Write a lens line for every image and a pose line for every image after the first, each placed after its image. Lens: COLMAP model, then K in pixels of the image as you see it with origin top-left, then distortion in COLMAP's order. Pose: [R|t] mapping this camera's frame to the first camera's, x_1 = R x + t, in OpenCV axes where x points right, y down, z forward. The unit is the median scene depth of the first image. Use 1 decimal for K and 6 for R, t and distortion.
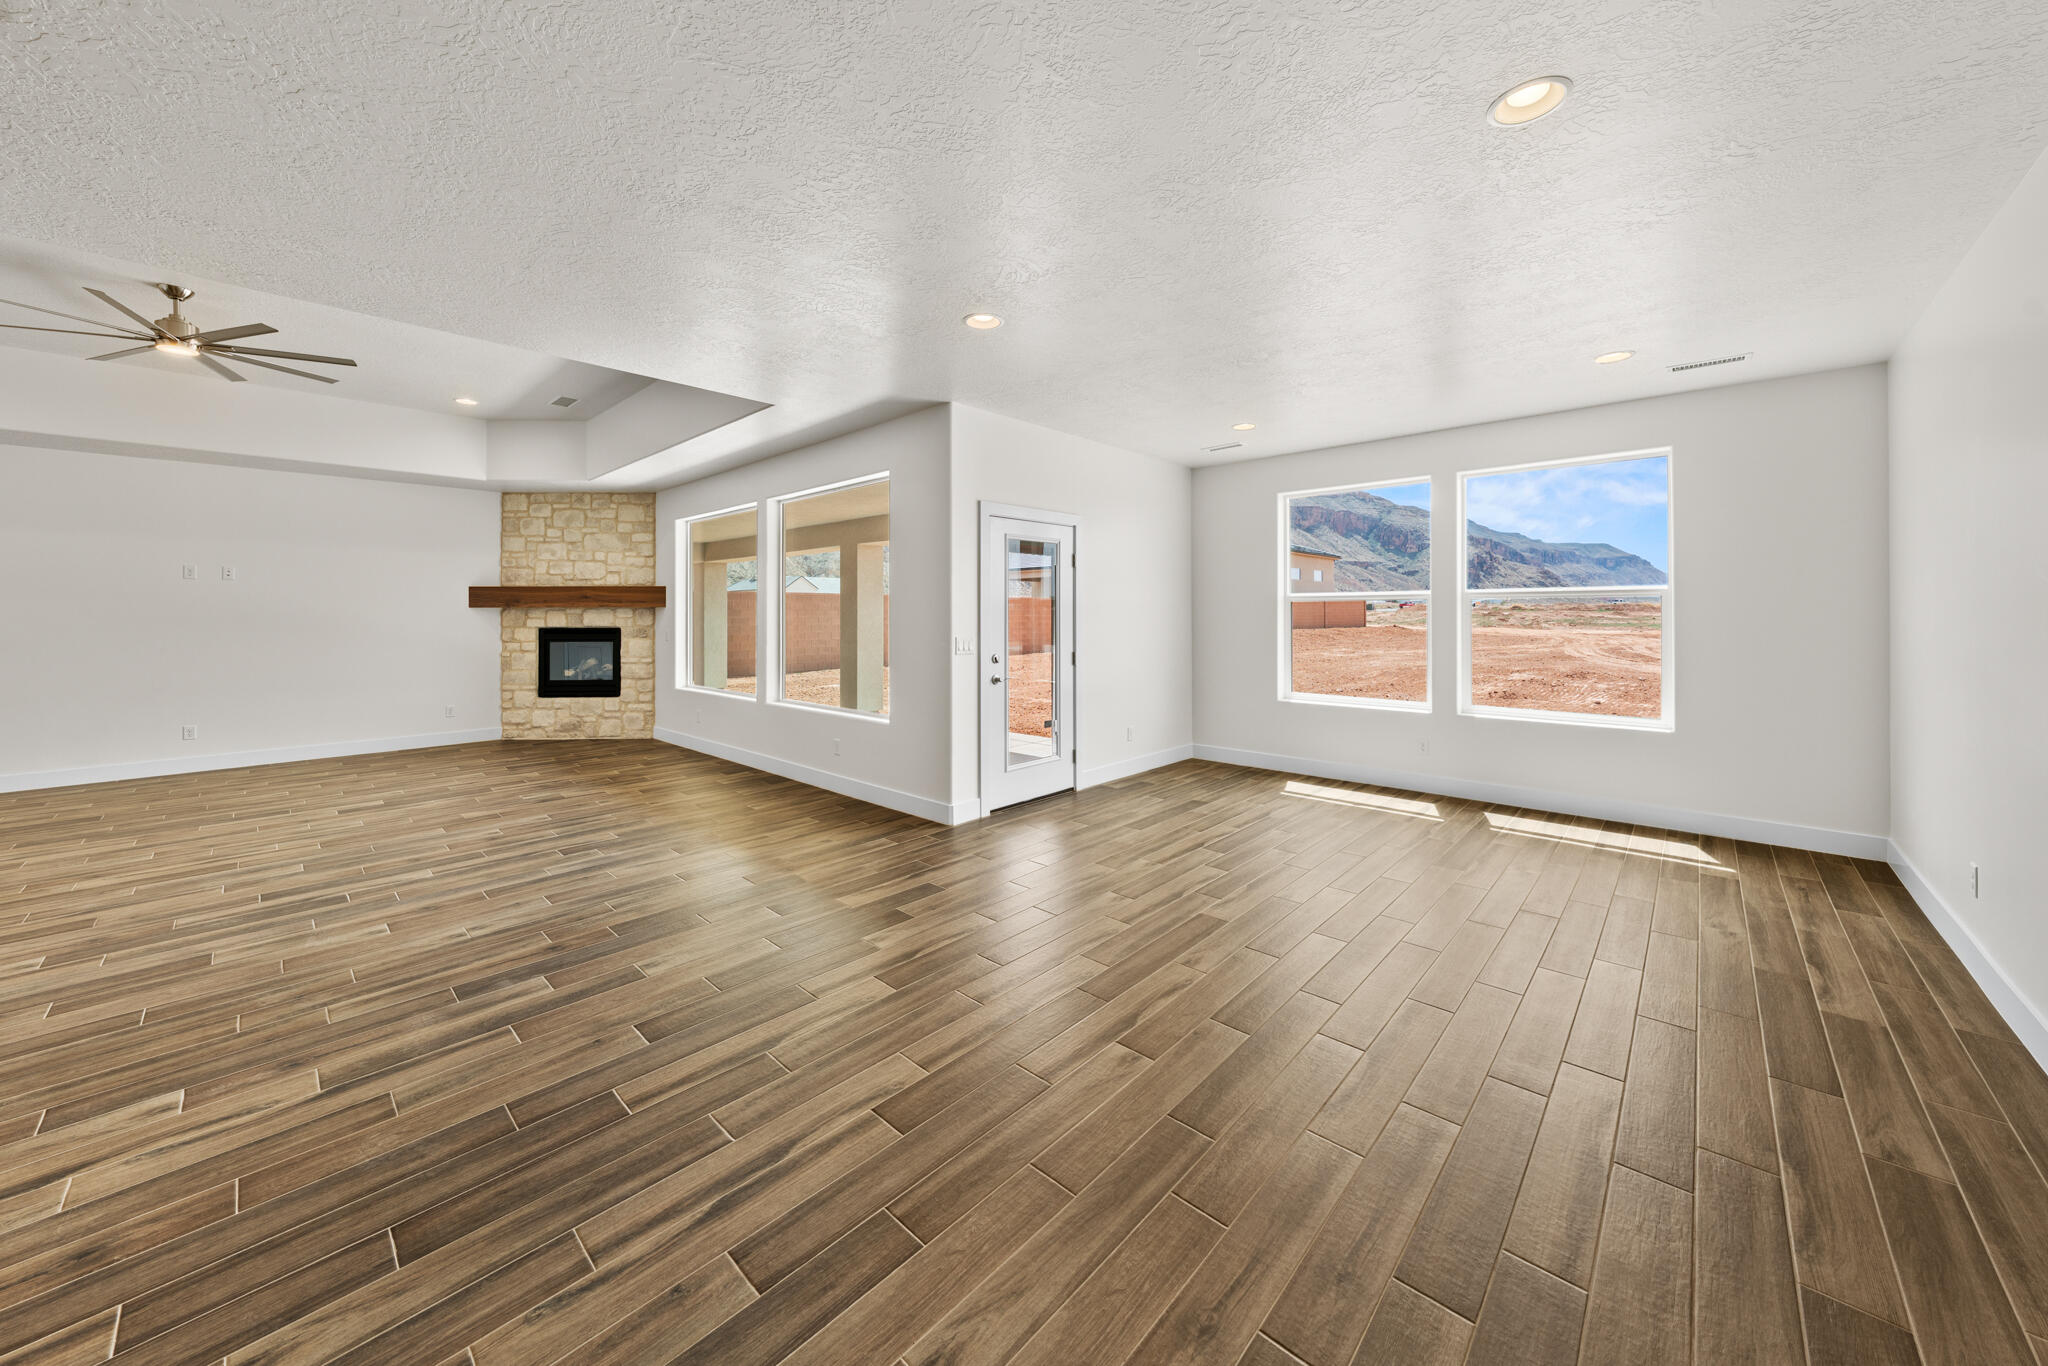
lens RADIAL K [[713.6, 0, 1019.0], [0, 713.6, 642.5], [0, 0, 1]] dist [-0.000274, 0.000001]
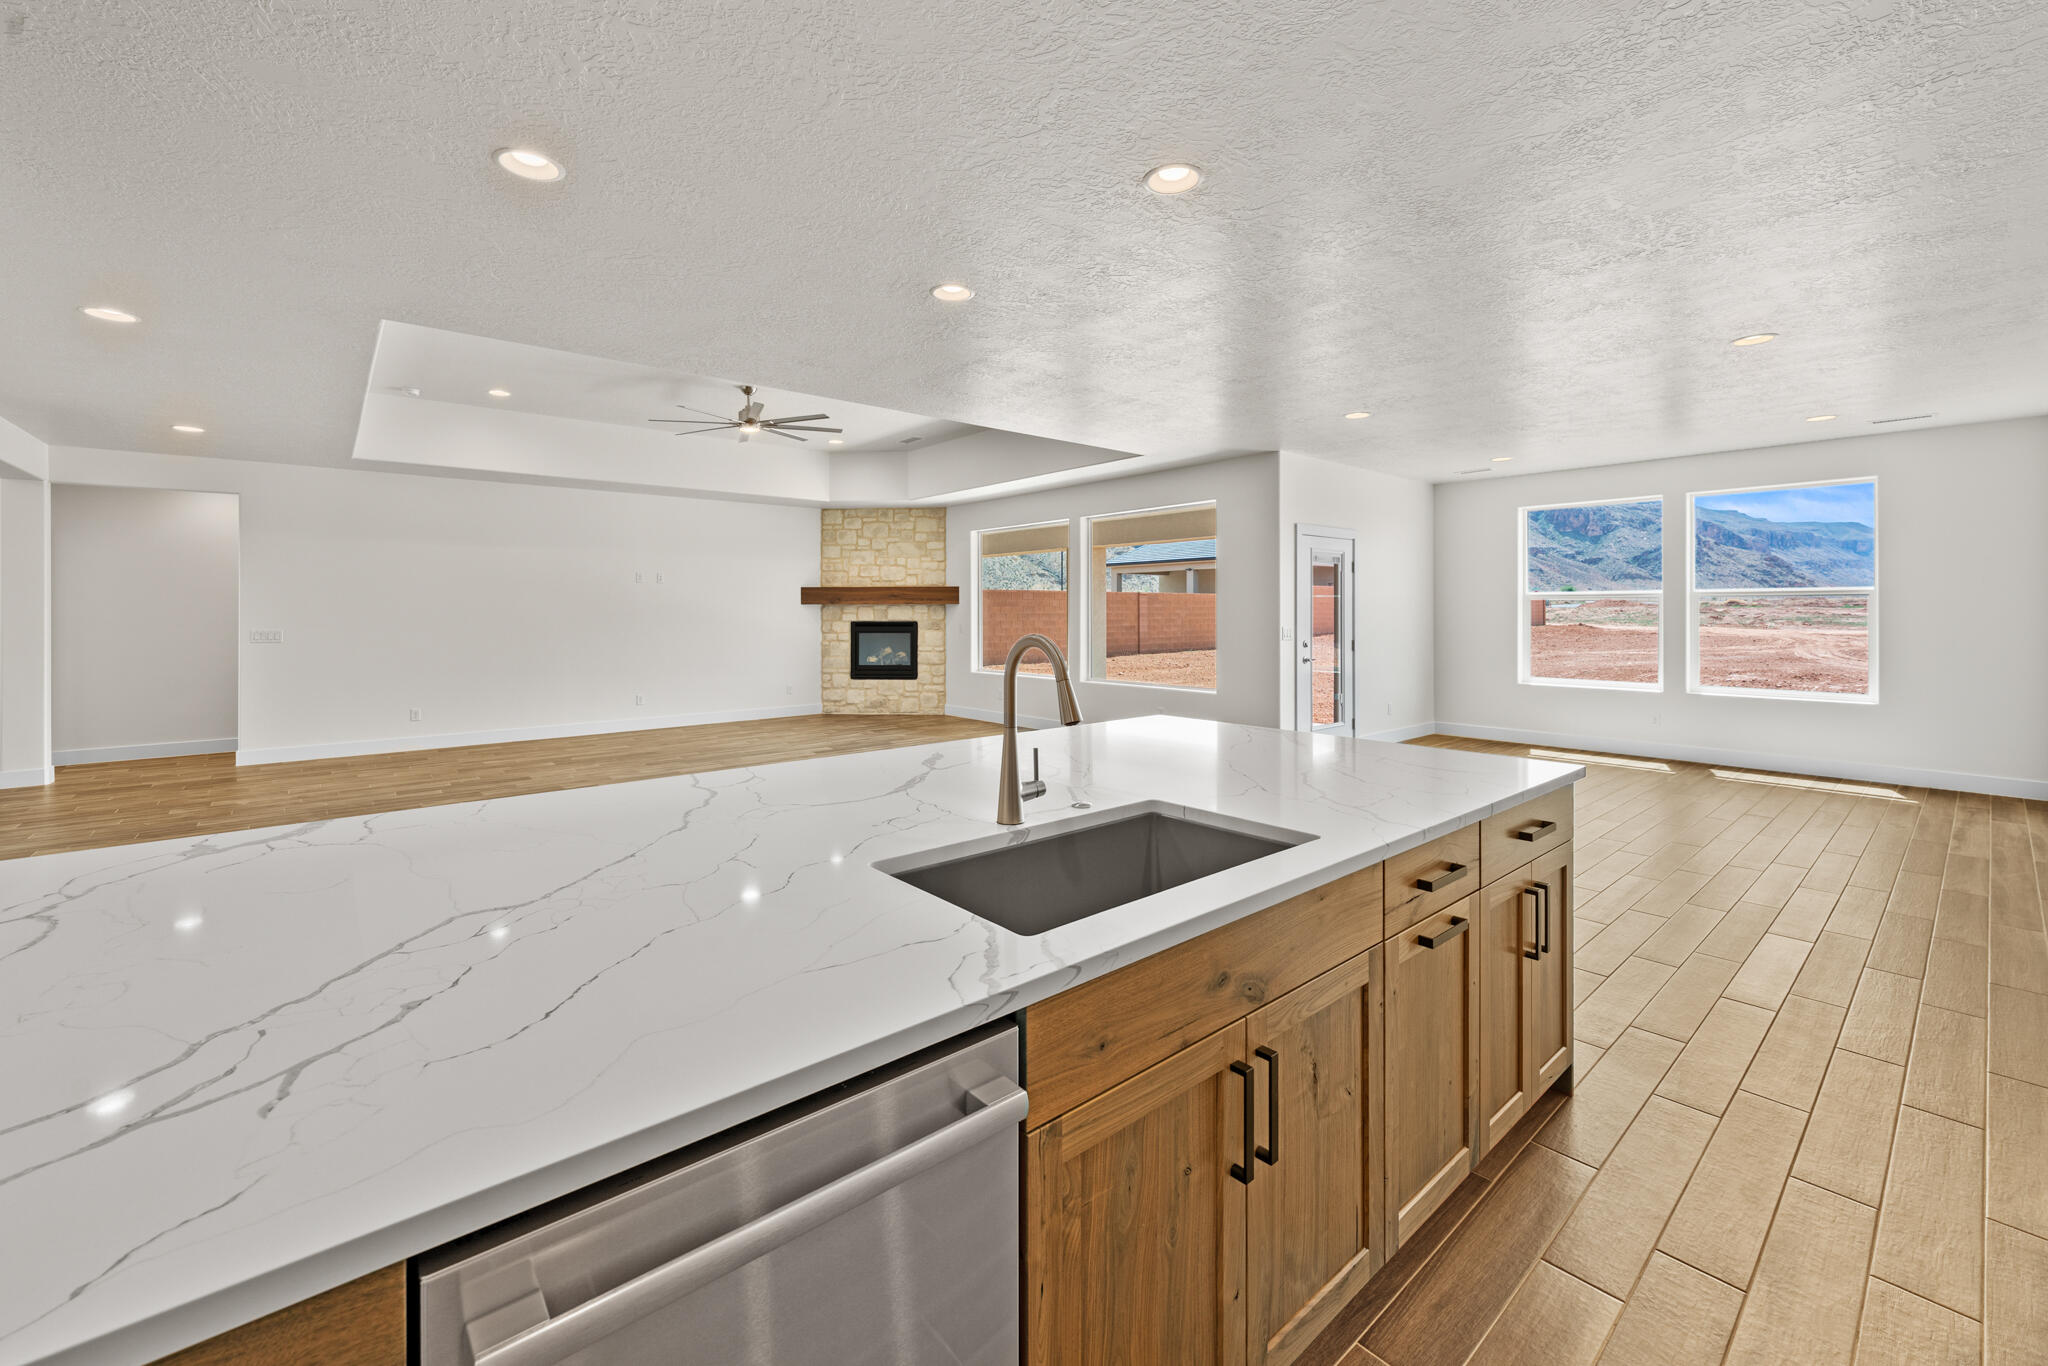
lens RADIAL K [[816.3, 0, 1018.9], [0, 816.3, 644.0], [0, 0, 1]] dist [-0.000019, 0.000065]
pose [[0.993993, 0.004938, -0.109331, -0.242791], [-0.004834, 0.999988, 0.001215, 0.014603], [0.109335, -0.000679, 0.994005, -0.336432]]
